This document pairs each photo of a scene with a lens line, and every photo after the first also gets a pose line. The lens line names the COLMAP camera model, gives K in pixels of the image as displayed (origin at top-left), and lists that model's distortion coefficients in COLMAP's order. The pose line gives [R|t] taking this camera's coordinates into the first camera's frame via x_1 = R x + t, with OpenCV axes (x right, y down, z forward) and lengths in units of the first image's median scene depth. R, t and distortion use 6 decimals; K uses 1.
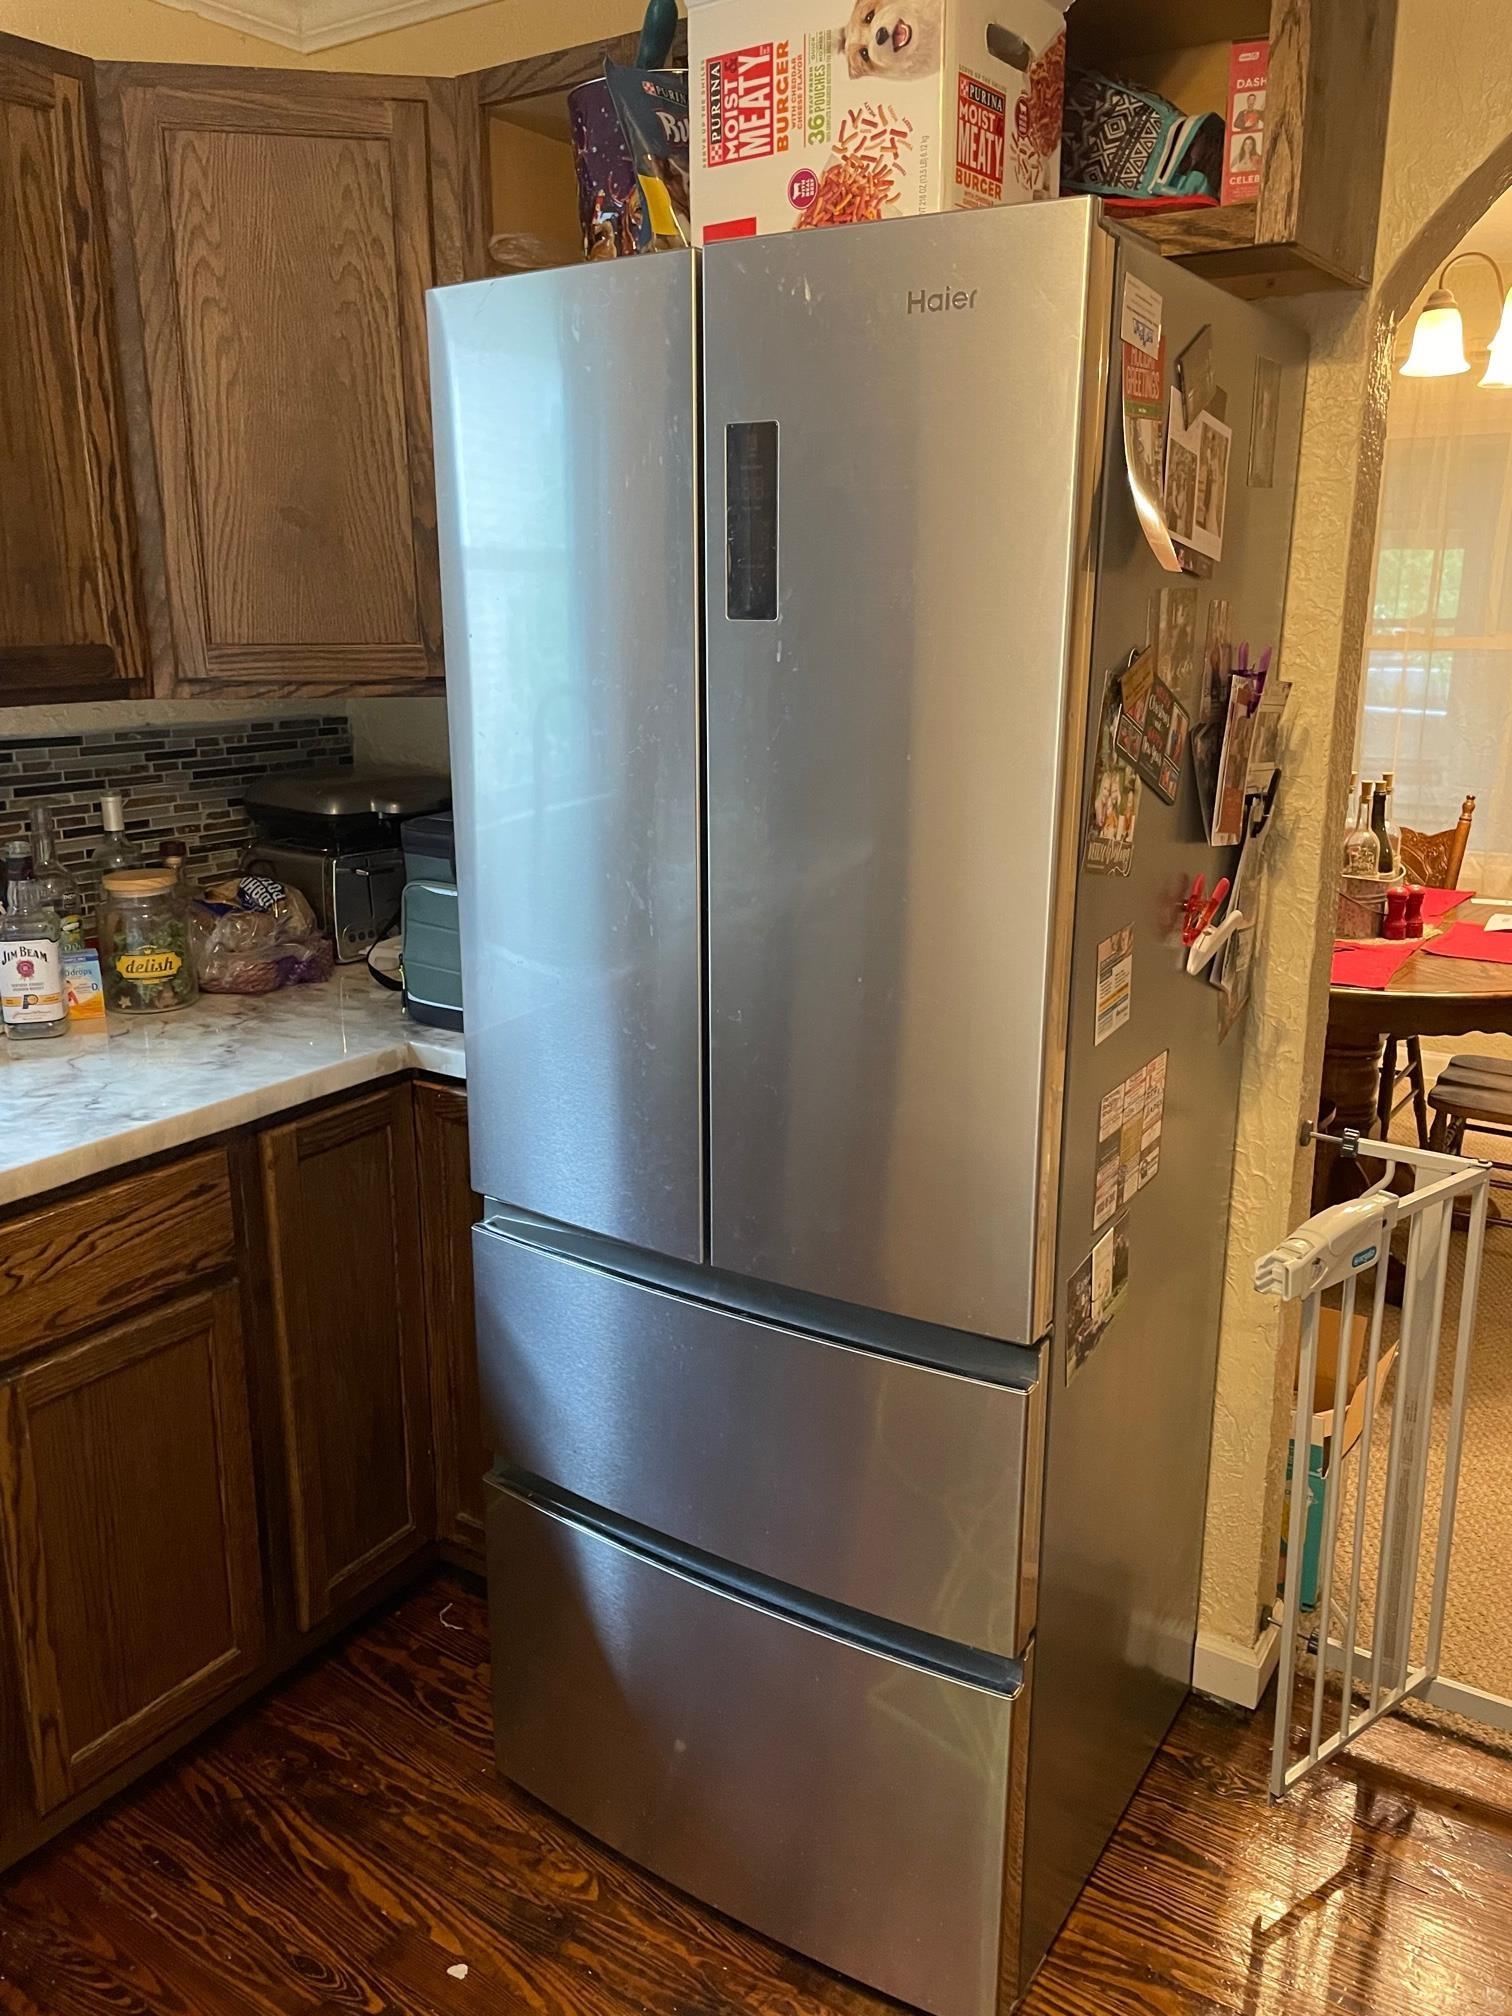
lens RADIAL K [[1527.4, 0, 757.7], [0, 1527.4, 1004.8], [0, 0, 1]] dist [0.052014, -0.054425]
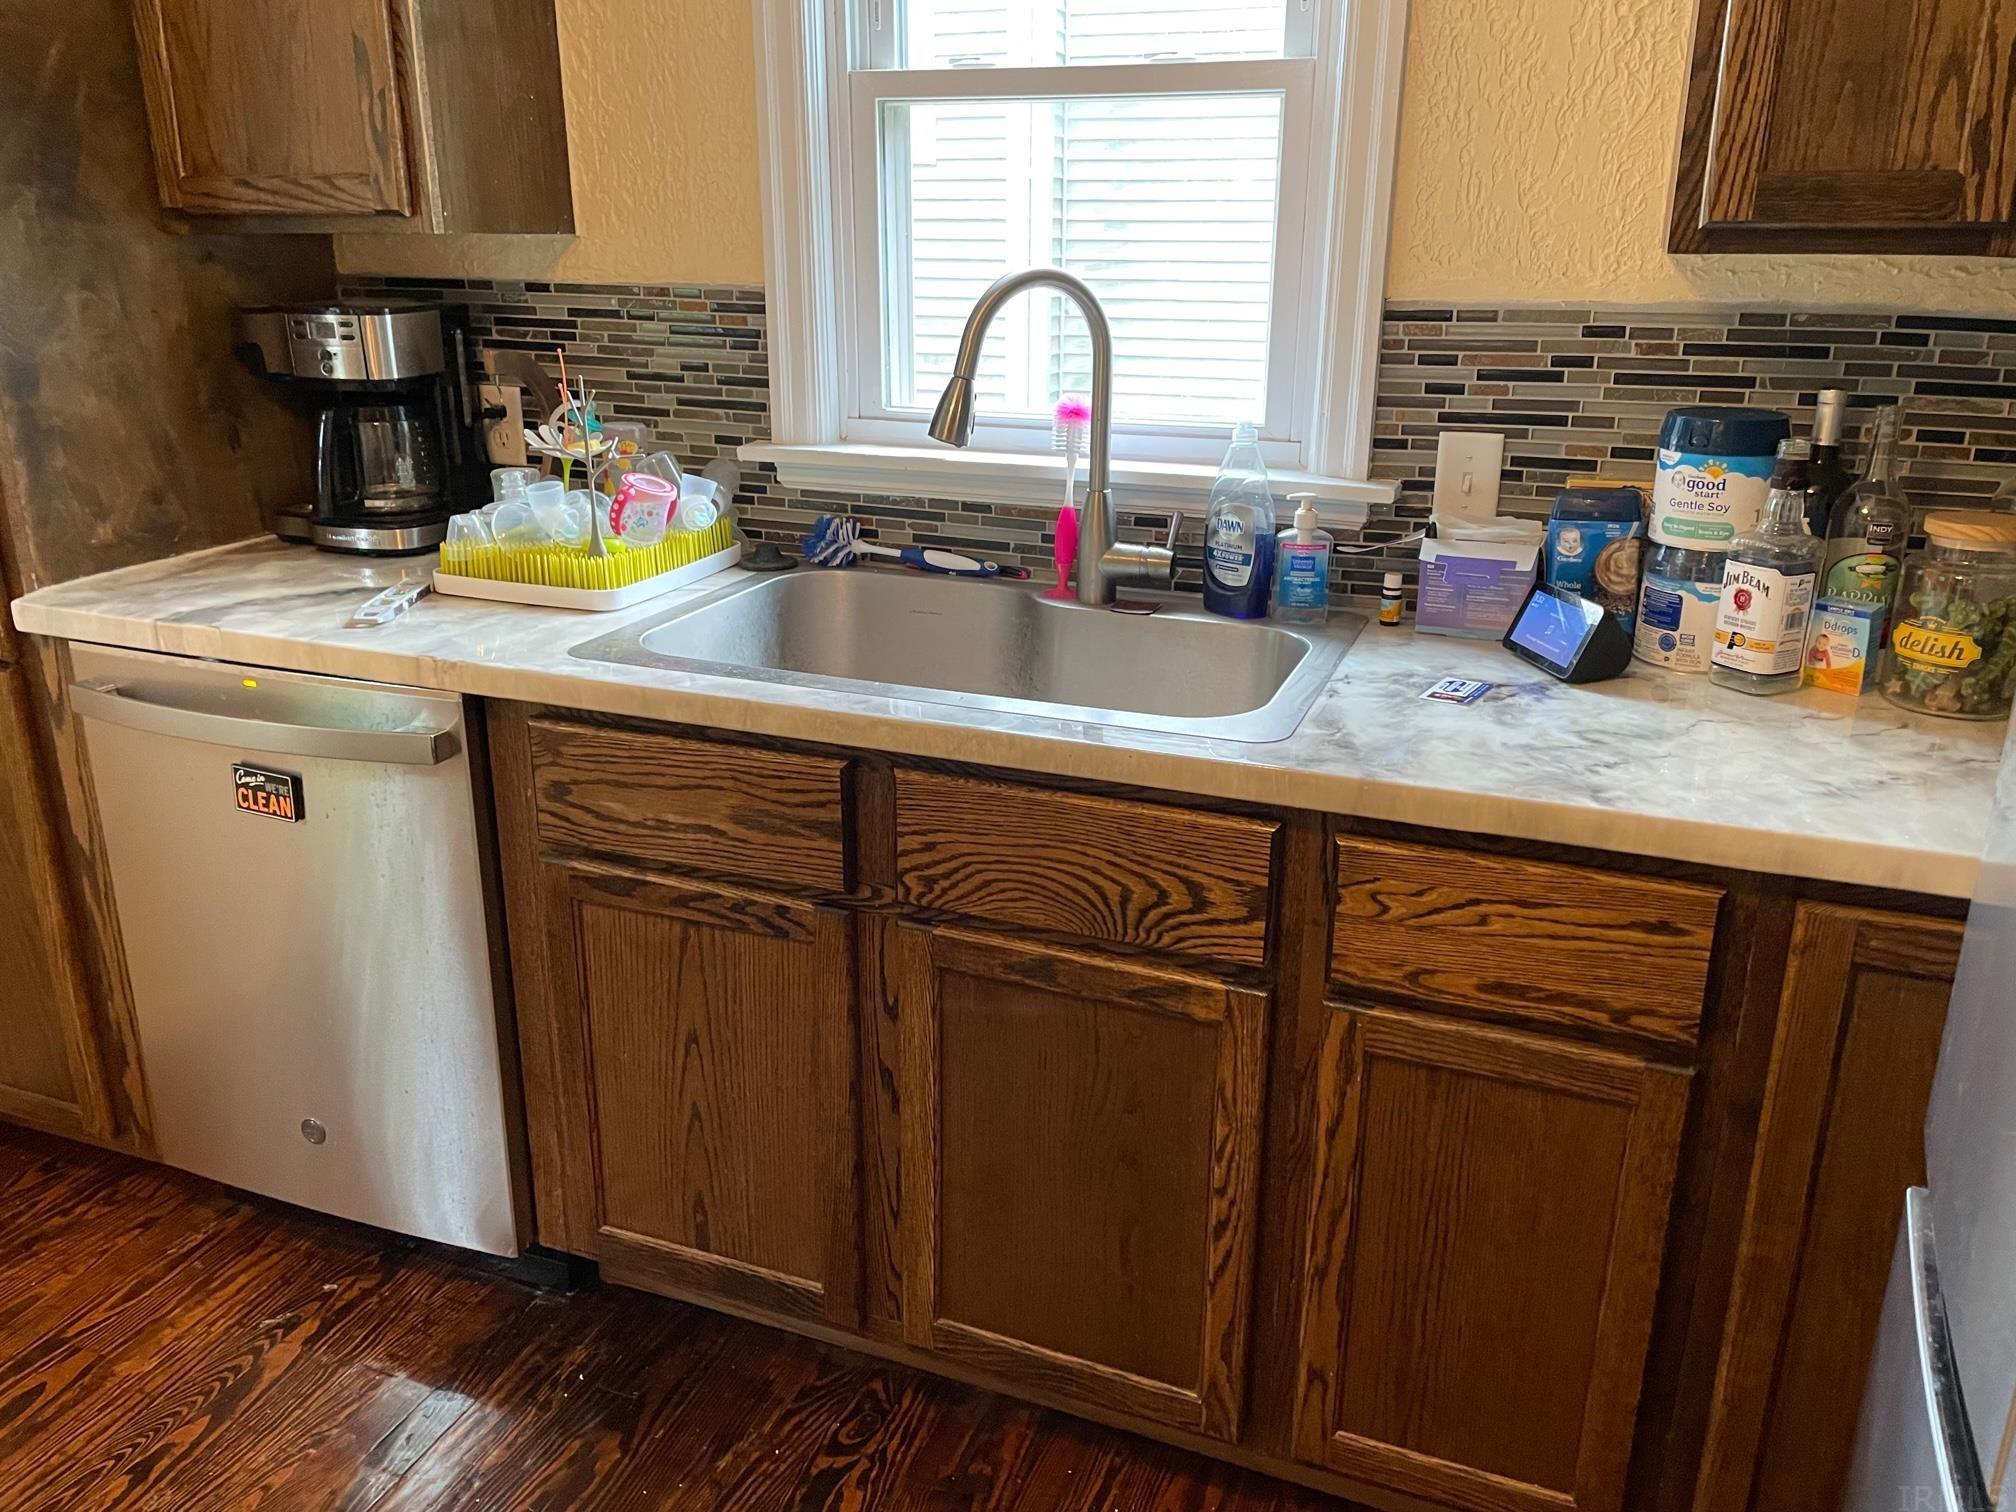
lens RADIAL K [[1527.4, 0, 1002.6], [0, 1527.4, 722.2], [0, 0, 1]] dist [0.052014, -0.054425]
pose [[0.200513, 0.305675, -0.930783, 0.217912], [-0.254104, 0.933791, 0.251922, -0.072527], [0.946164, 0.186002, 0.264910, 0.478936]]
